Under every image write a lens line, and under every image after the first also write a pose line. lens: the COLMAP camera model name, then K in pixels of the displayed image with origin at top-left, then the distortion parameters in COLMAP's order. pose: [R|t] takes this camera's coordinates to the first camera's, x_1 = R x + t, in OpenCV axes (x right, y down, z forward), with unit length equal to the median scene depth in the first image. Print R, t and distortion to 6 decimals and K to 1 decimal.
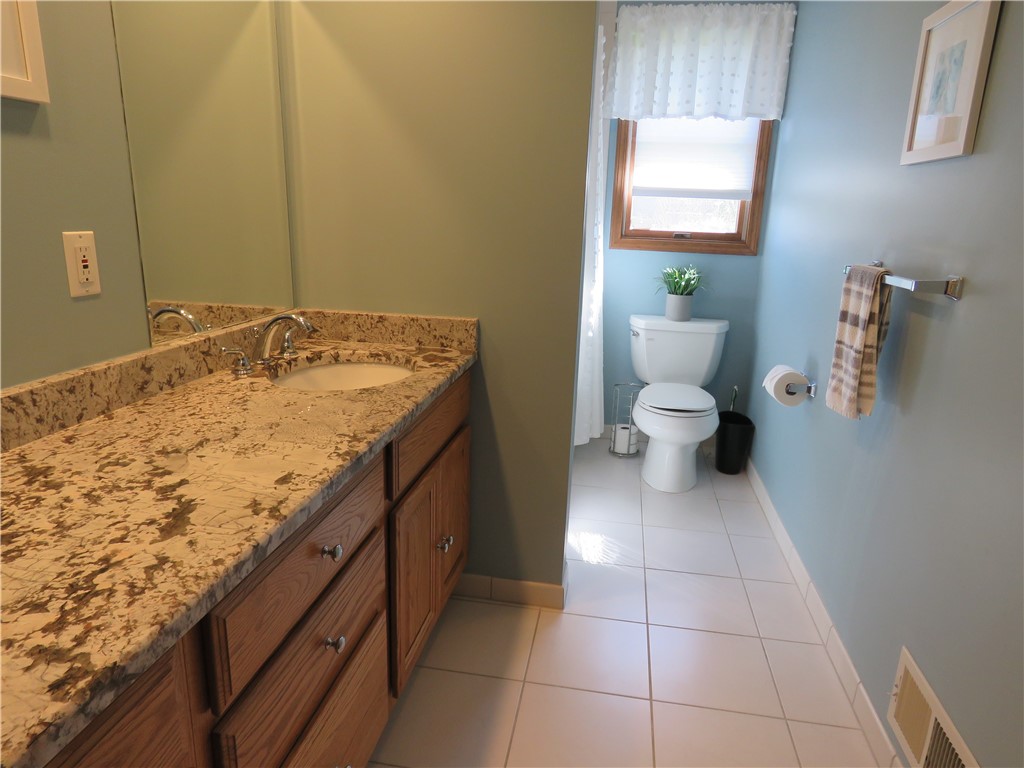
lens RADIAL K [[650.3, 0, 512.8], [0, 650.3, 386.7], [0, 0, 1]] dist [-0.006794, -0.002664]
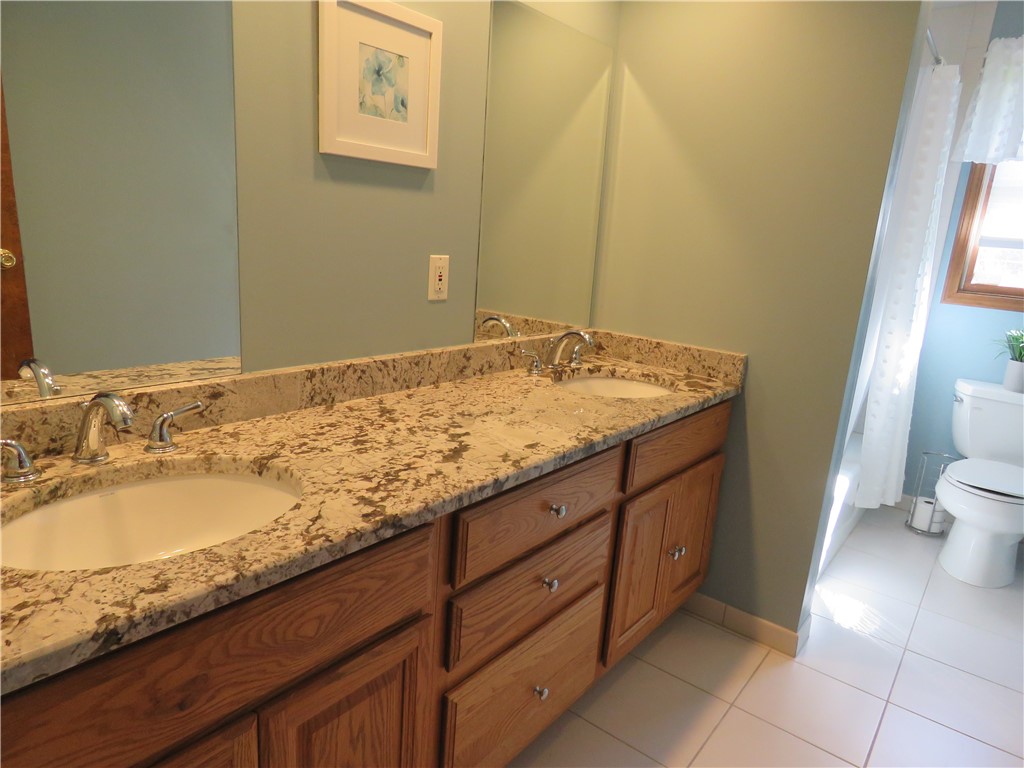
lens RADIAL K [[650.3, 0, 512.8], [0, 650.3, 386.7], [0, 0, 1]] dist [-0.006794, -0.002664]
pose [[0.875360, 0.142742, -0.461918, 0.160341], [-0.166833, 0.985918, -0.011489, 0.033158], [0.453774, 0.087120, 0.886848, -0.160758]]
